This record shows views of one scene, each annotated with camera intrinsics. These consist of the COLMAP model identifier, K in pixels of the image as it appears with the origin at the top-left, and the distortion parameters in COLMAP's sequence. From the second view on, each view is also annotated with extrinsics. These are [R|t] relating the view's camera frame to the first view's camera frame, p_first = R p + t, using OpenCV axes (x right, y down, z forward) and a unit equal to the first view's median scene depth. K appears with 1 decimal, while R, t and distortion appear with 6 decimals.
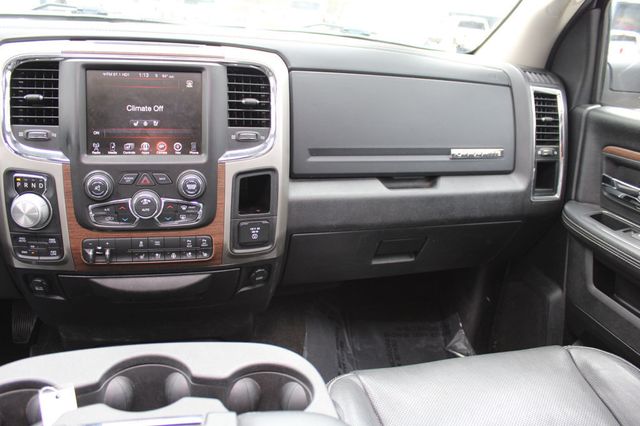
lens RADIAL K [[536.9, 0, 320.0], [0, 536.9, 213.0], [0, 0, 1]] dist [-0.174519, 0.164178]
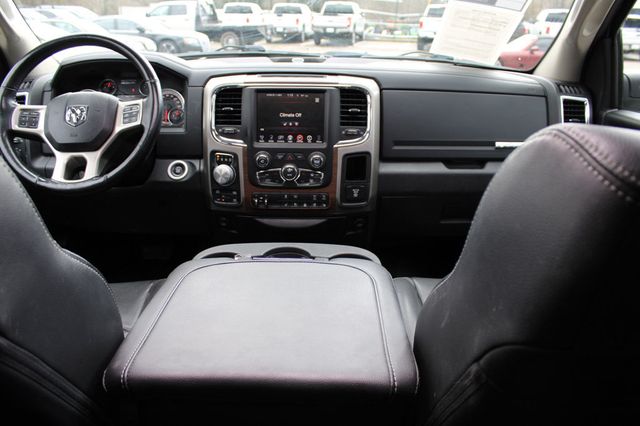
lens RADIAL K [[536.9, 0, 320.0], [0, 536.9, 213.0], [0, 0, 1]] dist [-0.174519, 0.164178]
pose [[0.967880, 0.028421, -0.249801, 0.187994], [-0.031874, 0.999444, -0.009787, 0.124620], [0.249384, 0.017435, 0.968248, -0.608123]]
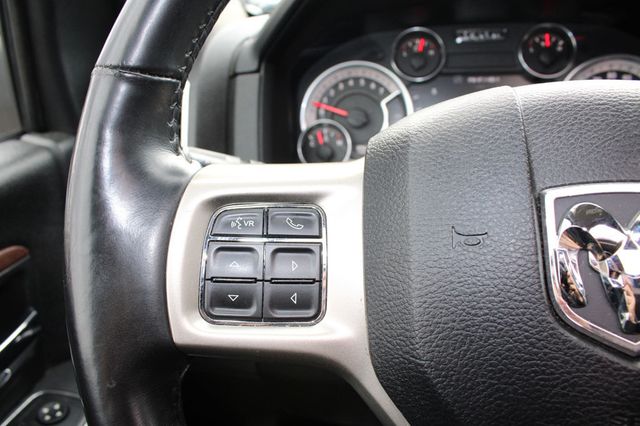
lens RADIAL K [[536.9, 0, 320.0], [0, 536.9, 213.0], [0, 0, 1]] dist [-0.174519, 0.164178]
pose [[0.902050, 0.035475, -0.430172, -0.862890], [-0.014554, 0.998550, 0.051829, -0.165295], [0.431387, -0.040492, 0.901258, 0.394809]]
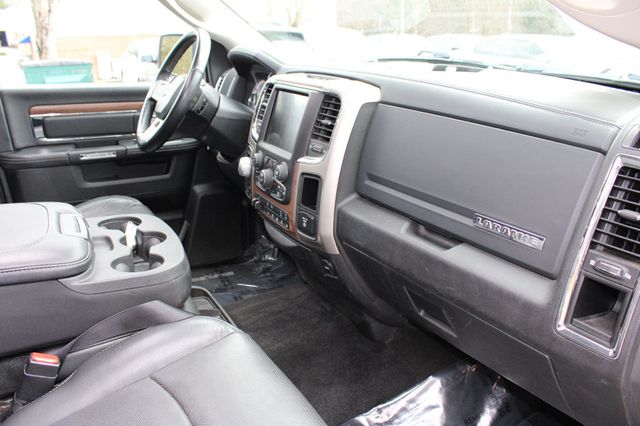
lens RADIAL K [[536.9, 0, 320.0], [0, 536.9, 213.0], [0, 0, 1]] dist [-0.174519, 0.164178]
pose [[0.240686, 0.239836, -0.940505, 1.168032], [-0.328913, 0.931810, 0.153447, -0.206323], [0.913174, 0.272411, 0.303159, 0.684641]]
